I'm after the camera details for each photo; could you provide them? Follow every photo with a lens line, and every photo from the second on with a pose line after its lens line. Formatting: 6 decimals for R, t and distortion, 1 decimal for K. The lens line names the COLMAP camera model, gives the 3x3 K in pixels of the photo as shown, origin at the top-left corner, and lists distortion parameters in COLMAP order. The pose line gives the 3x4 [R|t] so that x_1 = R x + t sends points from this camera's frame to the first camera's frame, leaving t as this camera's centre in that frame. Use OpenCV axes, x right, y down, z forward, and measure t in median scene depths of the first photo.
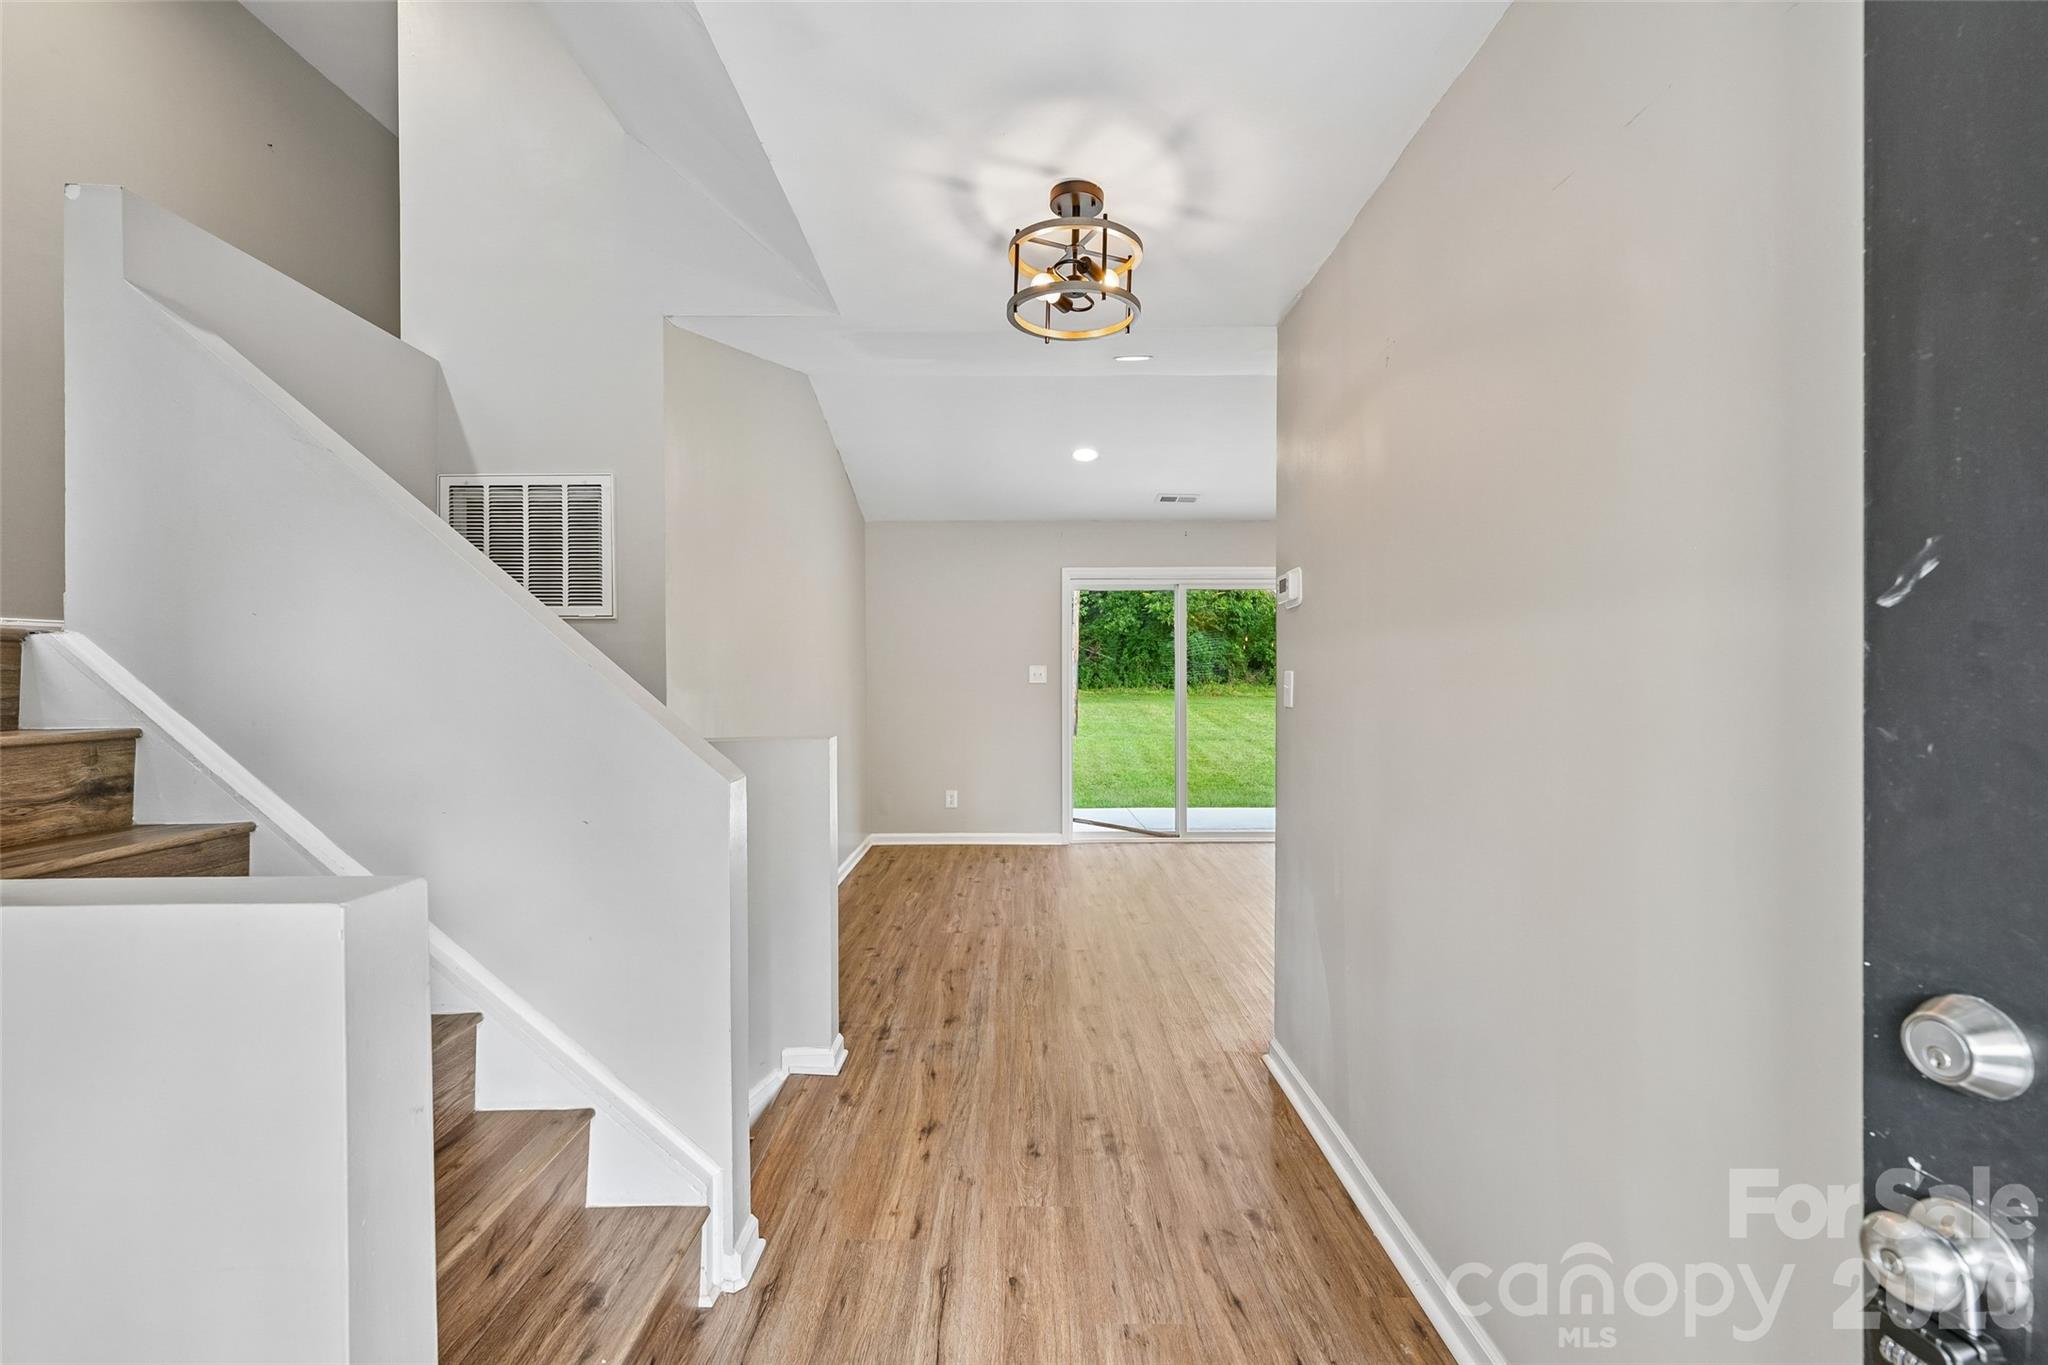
lens RADIAL K [[915.6, 0, 1025.9], [0, 915.6, 678.8], [0, 0, 1]] dist [0.000186, 0.000025]
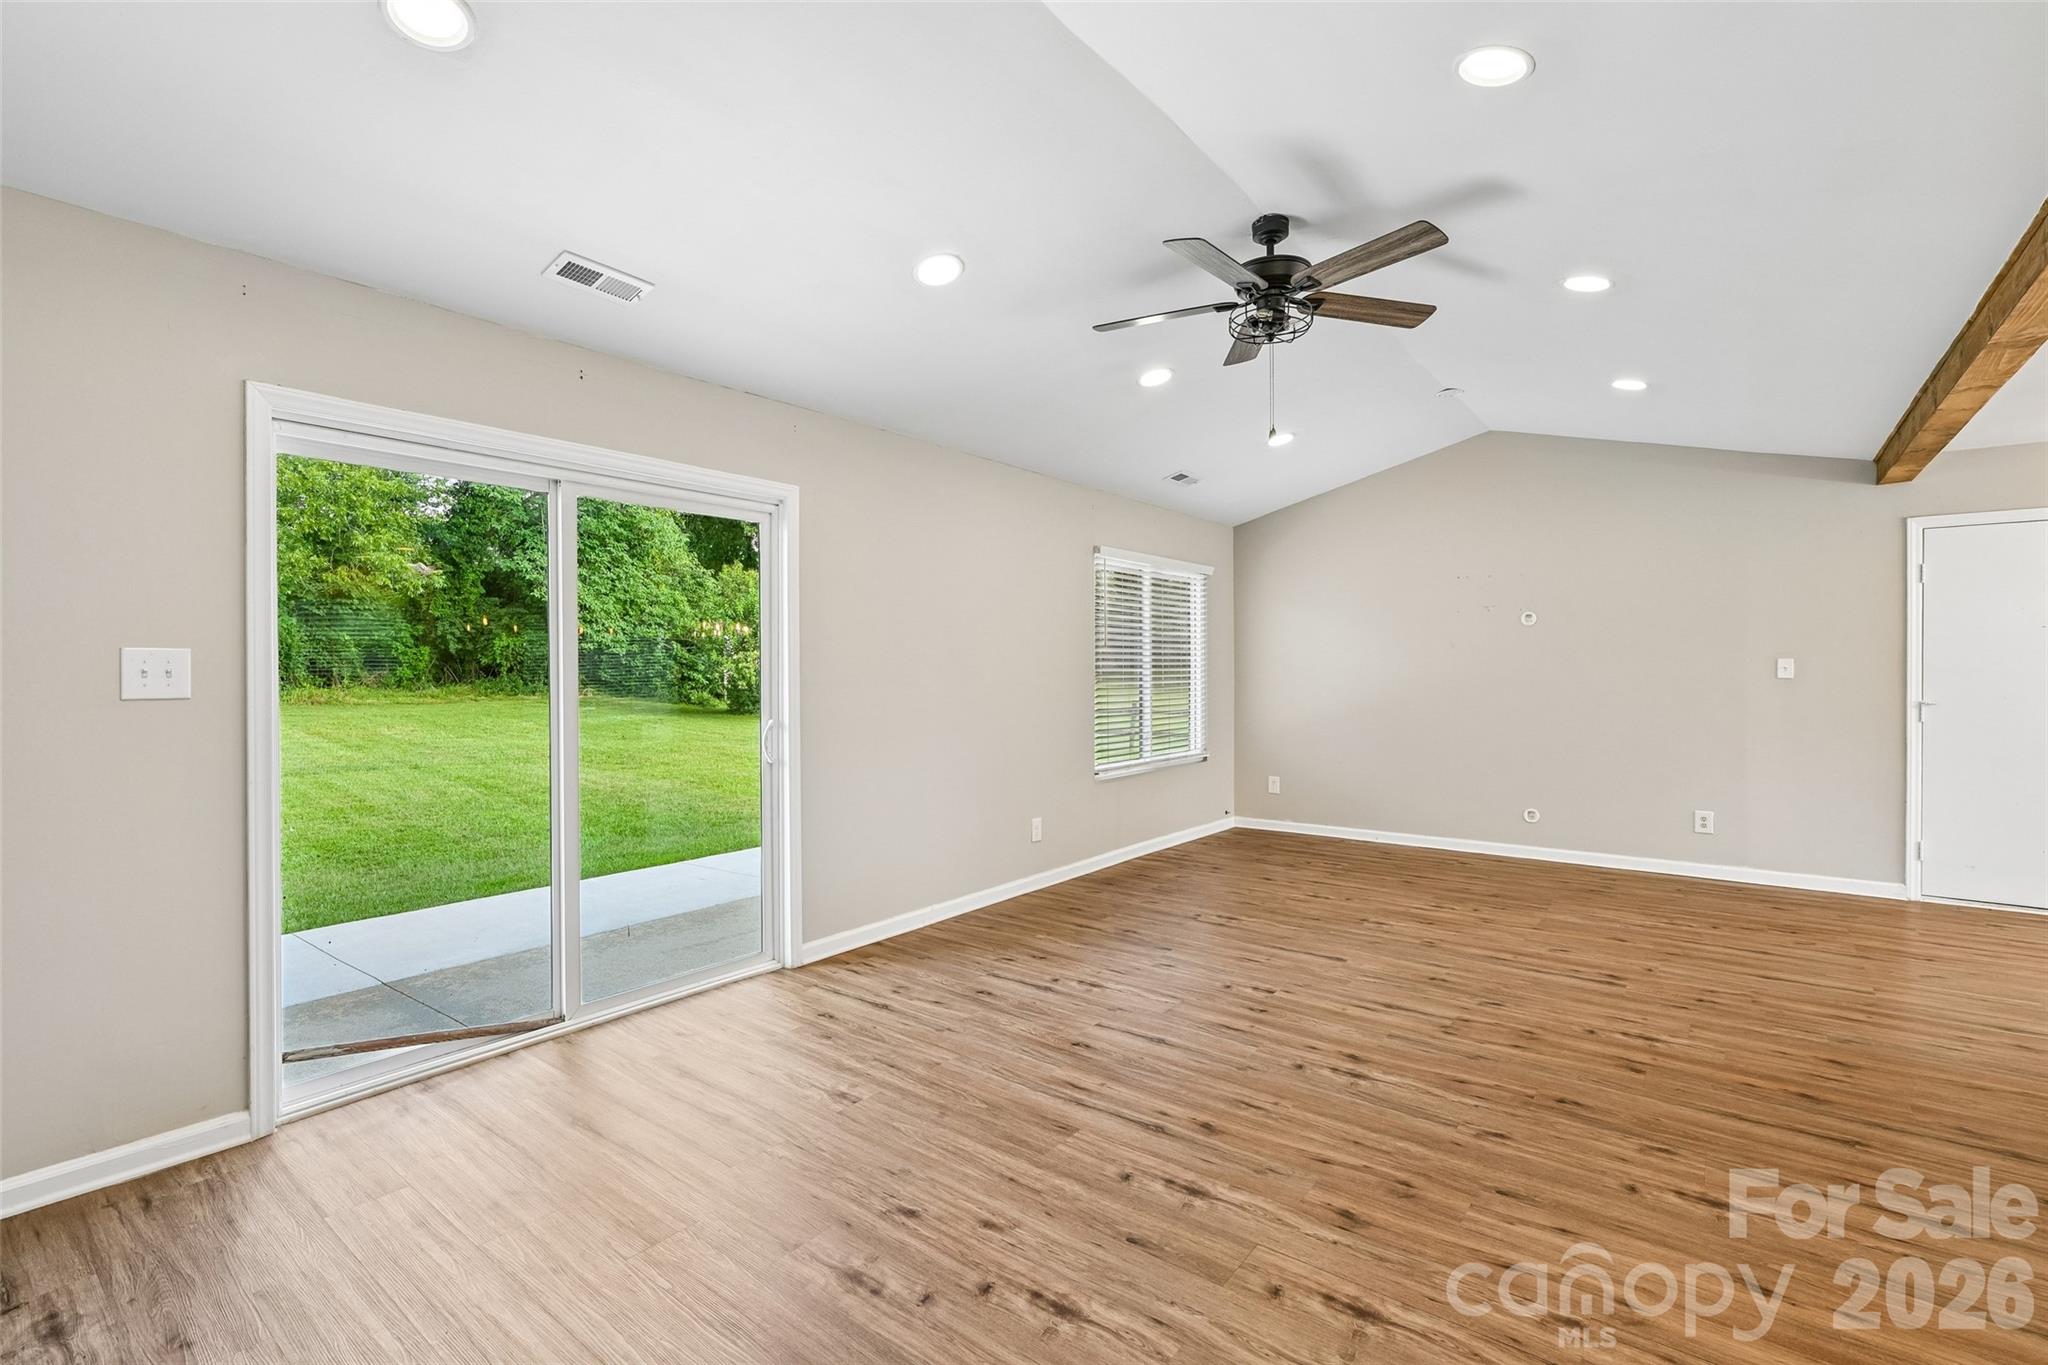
lens RADIAL K [[913.6, 0, 1018.7], [0, 913.6, 677.3], [0, 0, 1]] dist [-0.001881, -0.000312]
pose [[0.621929, -0.002090, 0.783071, -0.012498], [0.003669, 0.999993, -0.000245, -0.000364], [-0.783065, 0.003025, 0.621933, 0.123578]]
